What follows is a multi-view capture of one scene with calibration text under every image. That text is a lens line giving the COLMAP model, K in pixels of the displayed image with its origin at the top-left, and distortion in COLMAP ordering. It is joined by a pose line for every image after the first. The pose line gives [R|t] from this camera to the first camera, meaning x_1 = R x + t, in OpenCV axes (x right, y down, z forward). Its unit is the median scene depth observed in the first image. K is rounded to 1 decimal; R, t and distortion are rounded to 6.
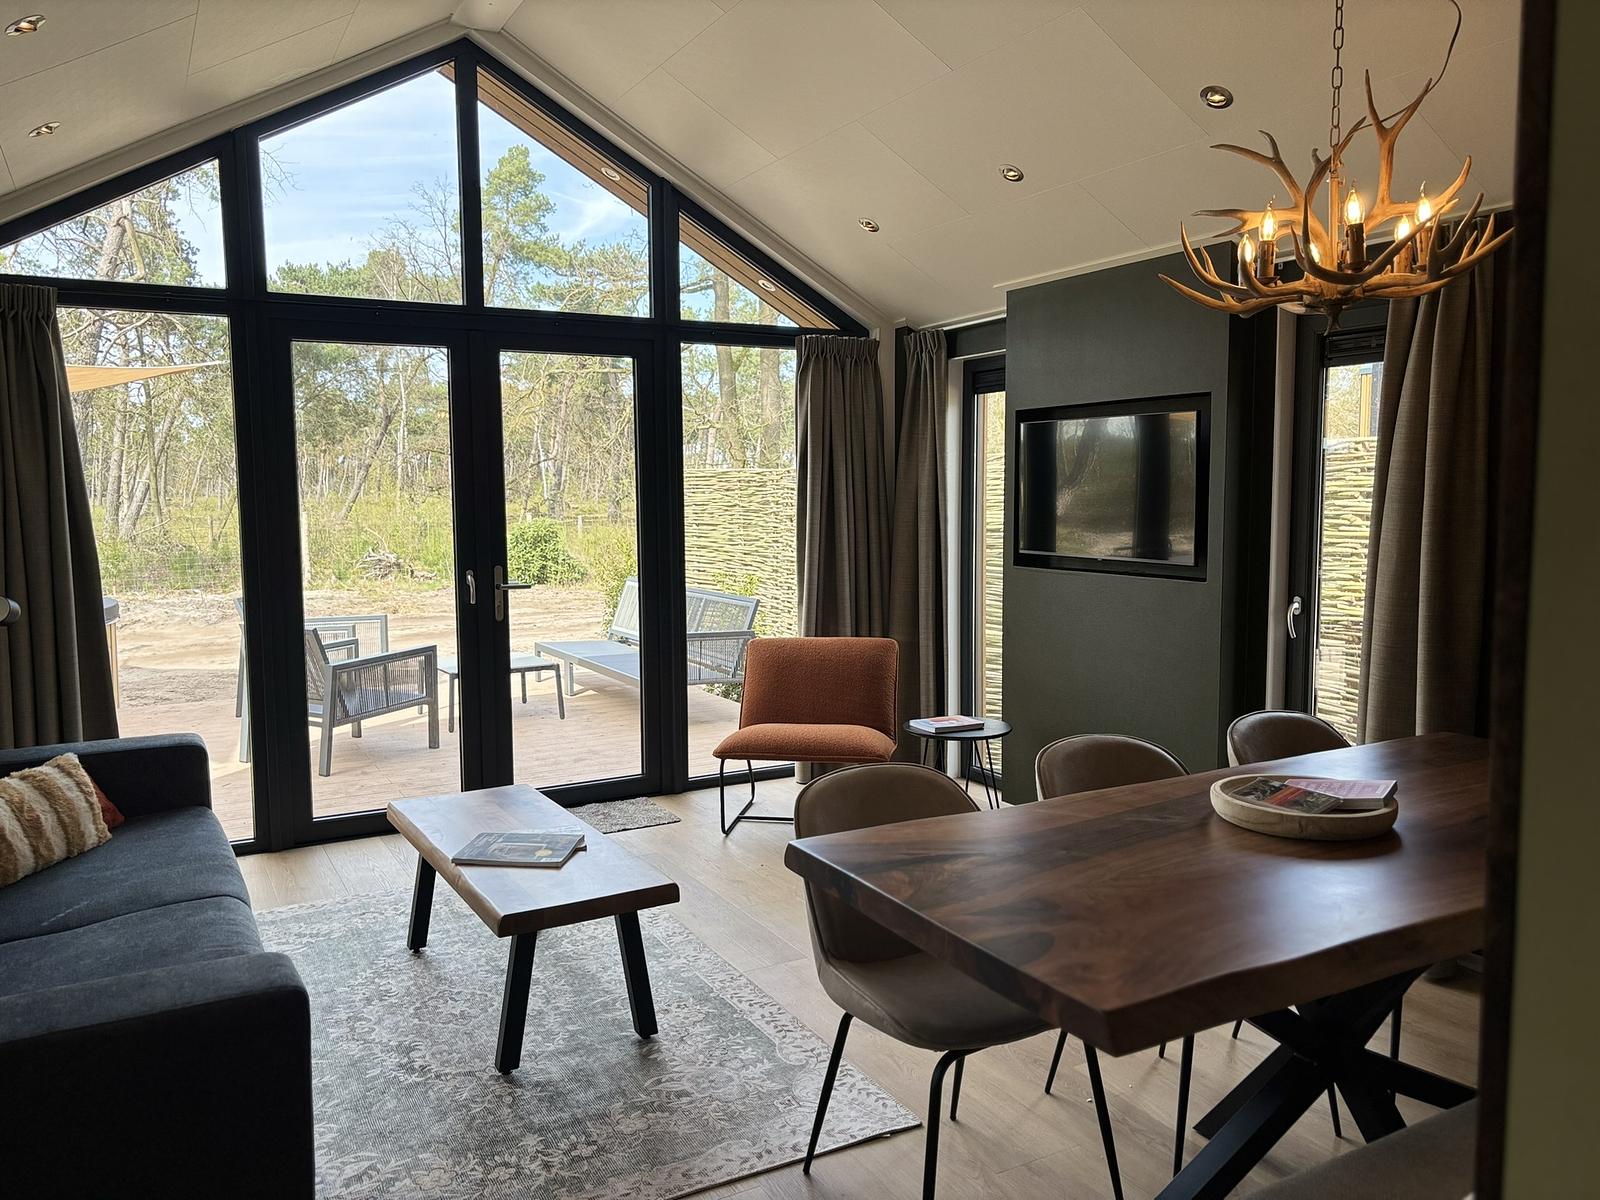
lens RADIAL K [[1209.9, 0, 809.1], [0, 1209.9, 598.3], [0, 0, 1]] dist [0.025878, -0.002474]
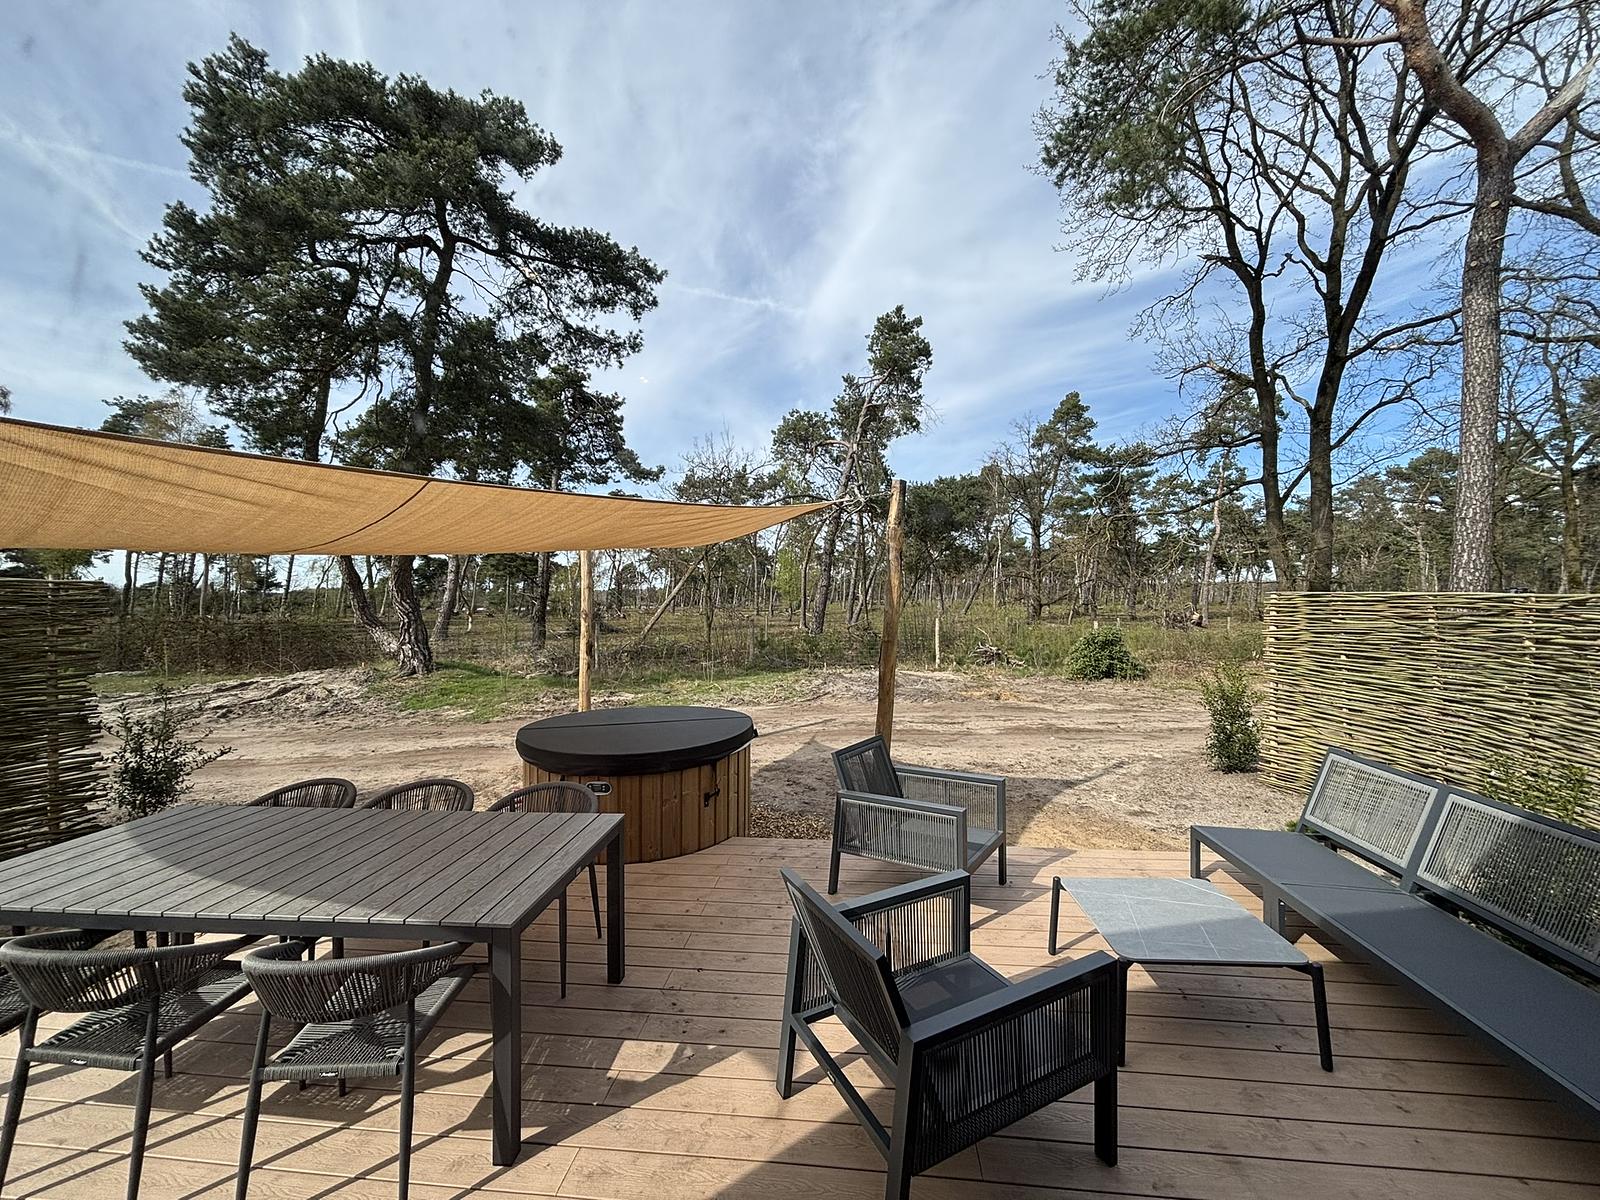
lens RADIAL K [[642.0, 0, 801.7], [0, 642.0, 596.3], [0, 0, 1]] dist [0.002983, 0.000970]
pose [[0.817497, 0.002979, -0.575925, -0.073083], [-0.053947, 0.995986, -0.071422, -0.024324], [0.573400, 0.089457, 0.814377, 0.194351]]
